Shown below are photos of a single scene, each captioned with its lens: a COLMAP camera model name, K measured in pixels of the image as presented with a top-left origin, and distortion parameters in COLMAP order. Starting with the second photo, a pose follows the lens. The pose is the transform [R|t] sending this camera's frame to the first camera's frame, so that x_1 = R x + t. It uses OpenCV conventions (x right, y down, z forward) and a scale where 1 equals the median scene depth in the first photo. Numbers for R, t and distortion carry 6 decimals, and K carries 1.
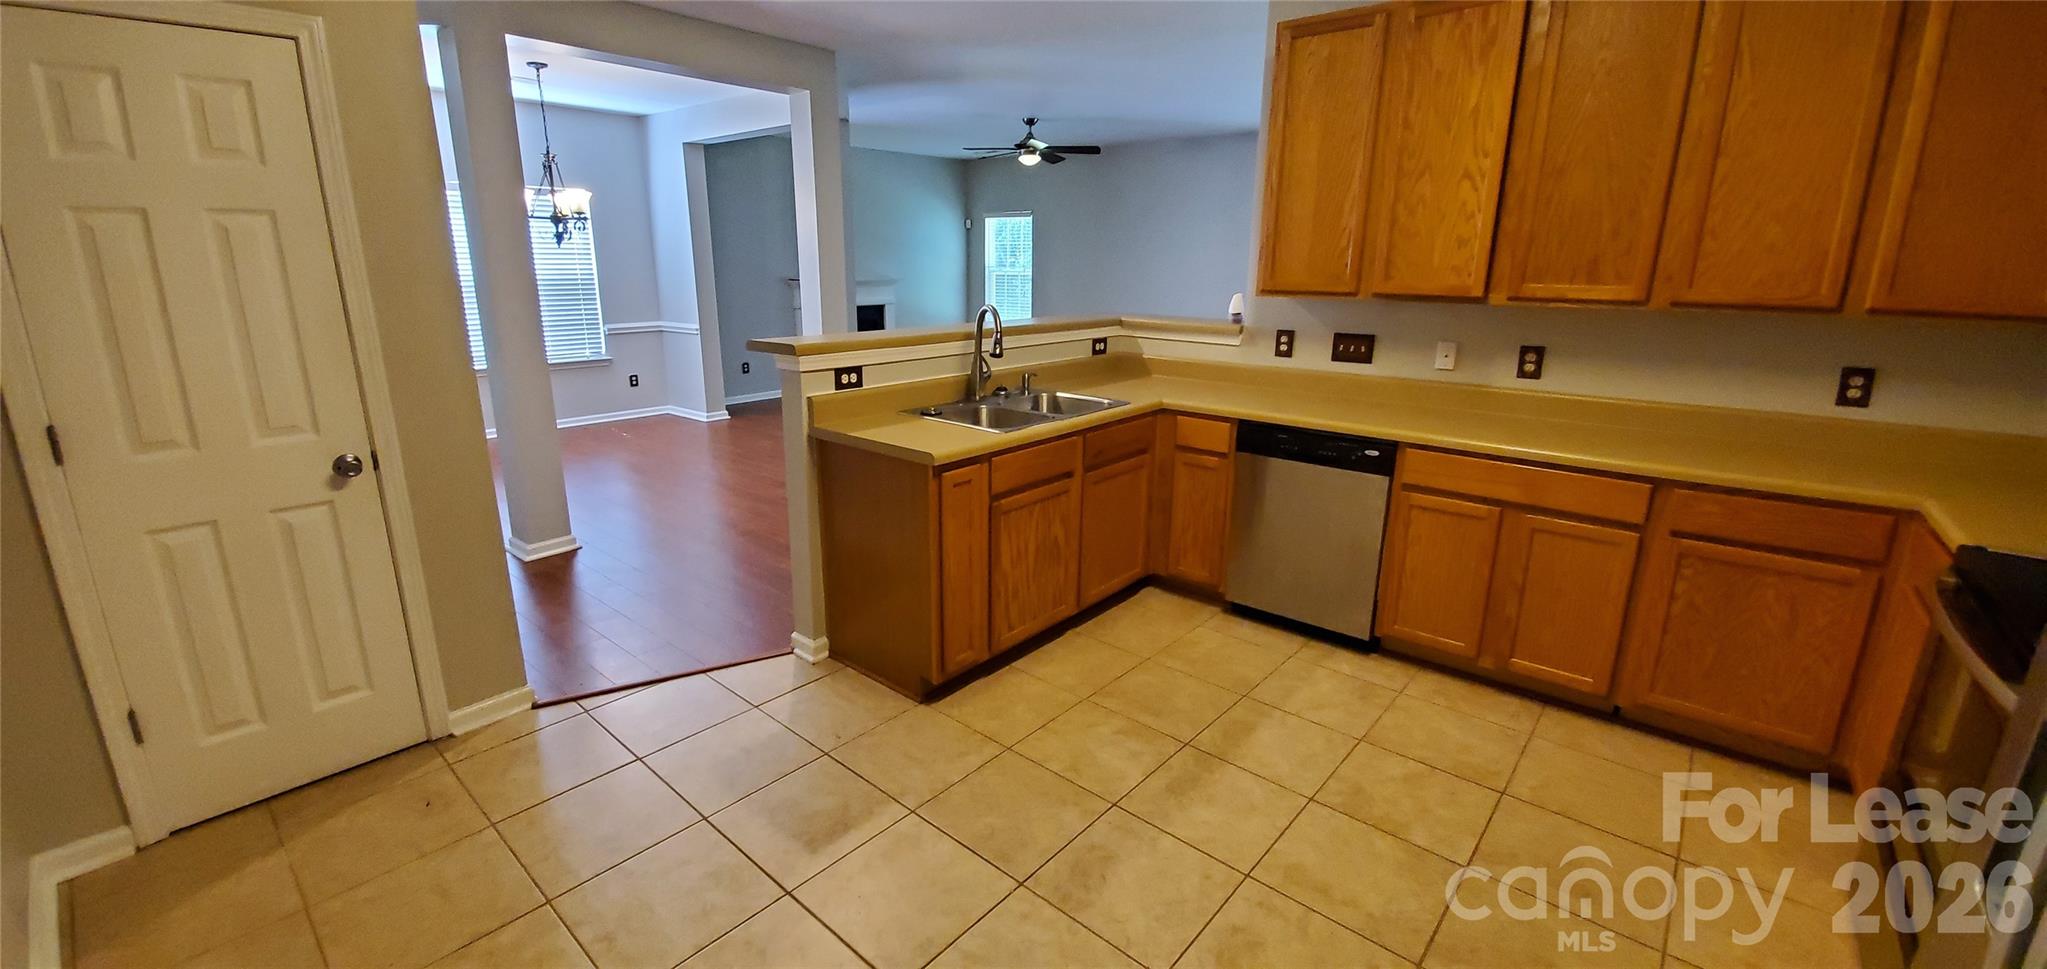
lens RADIAL K [[808.7, 0, 1007.7], [0, 808.7, 468.3], [0, 0, 1]] dist [-0.011920, -0.000271]
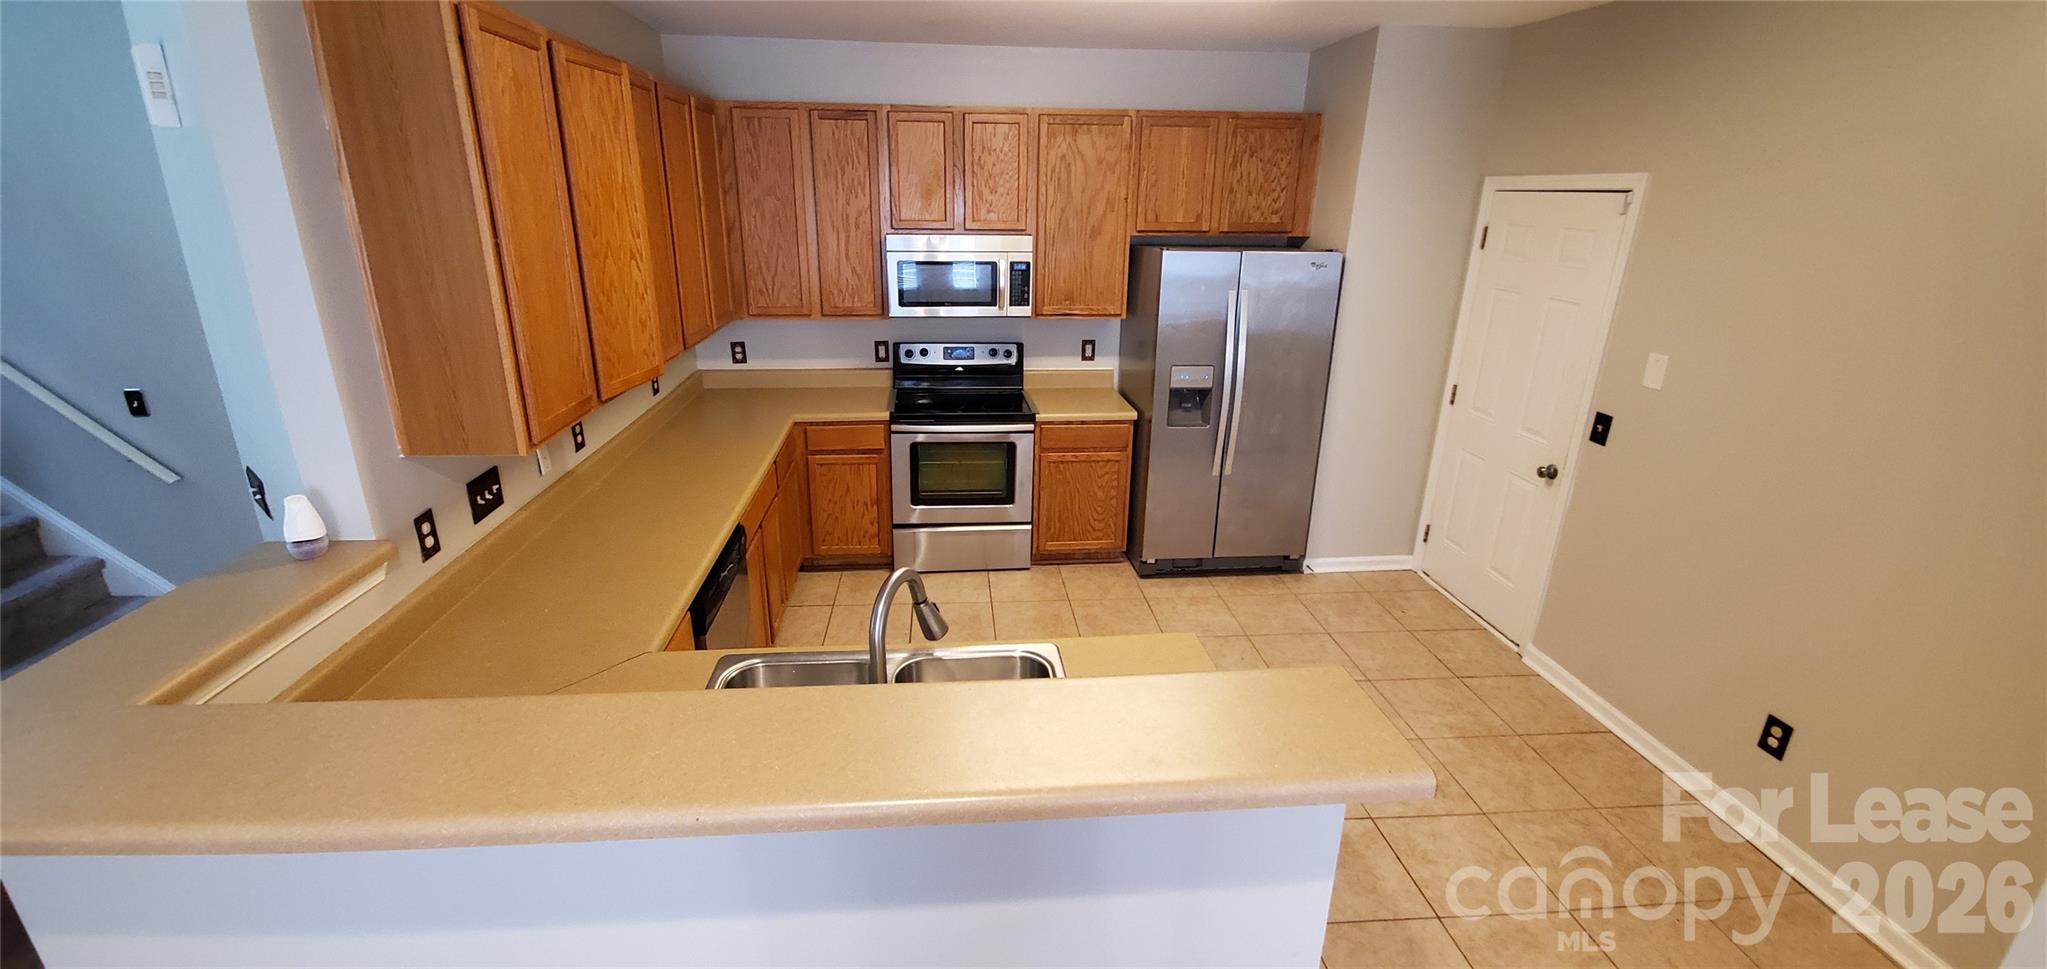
lens RADIAL K [[819.7, 0, 1019.5], [0, 819.7, 454.9], [0, 0, 1]] dist [-0.000793, -0.000068]
pose [[-0.725413, -0.220597, 0.652007, -0.419300], [0.156329, 0.869696, 0.468178, -0.528559], [-0.670326, 0.441550, -0.596403, 1.342984]]
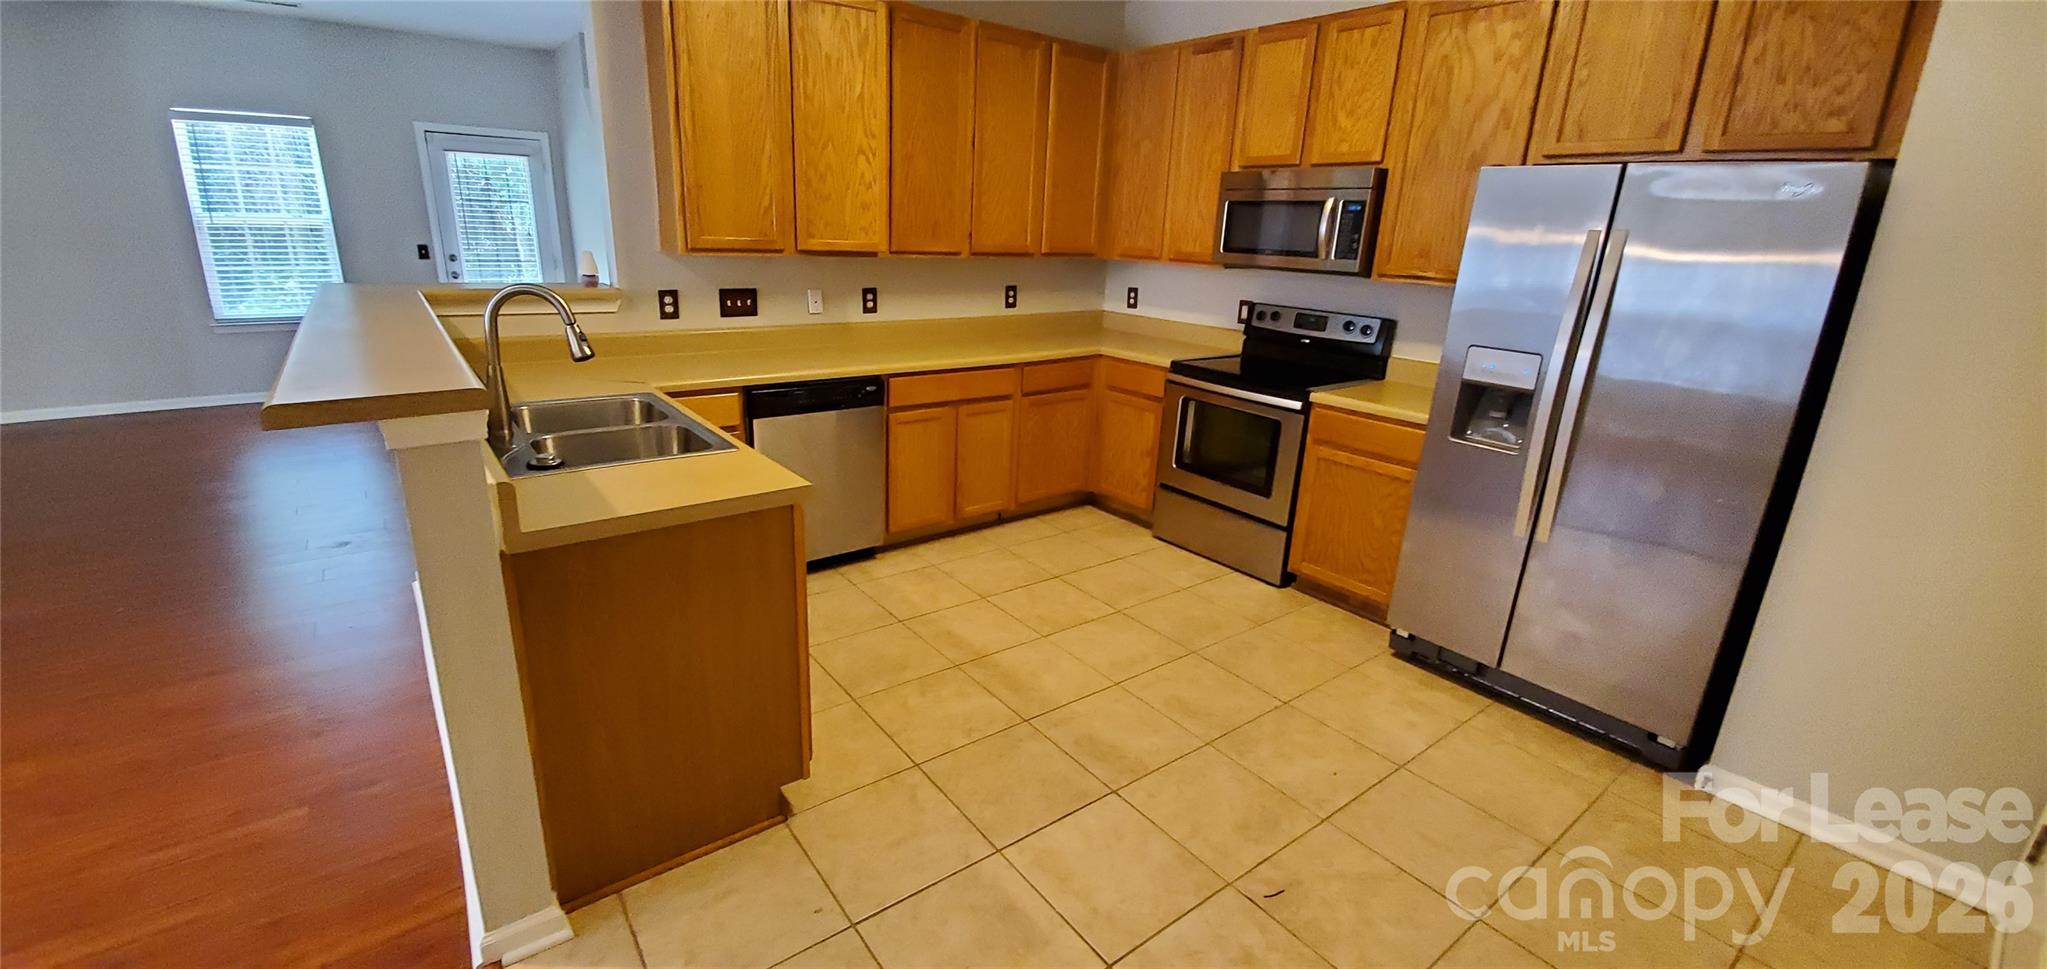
lens RADIAL K [[808.7, 0, 1007.7], [0, 808.7, 468.3], [0, 0, 1]] dist [-0.011920, -0.000271]
pose [[0.194788, -0.278339, 0.940524, -0.658209], [0.206256, 0.949074, 0.238152, -0.150405], [-0.958914, 0.147599, 0.242278, 0.551608]]
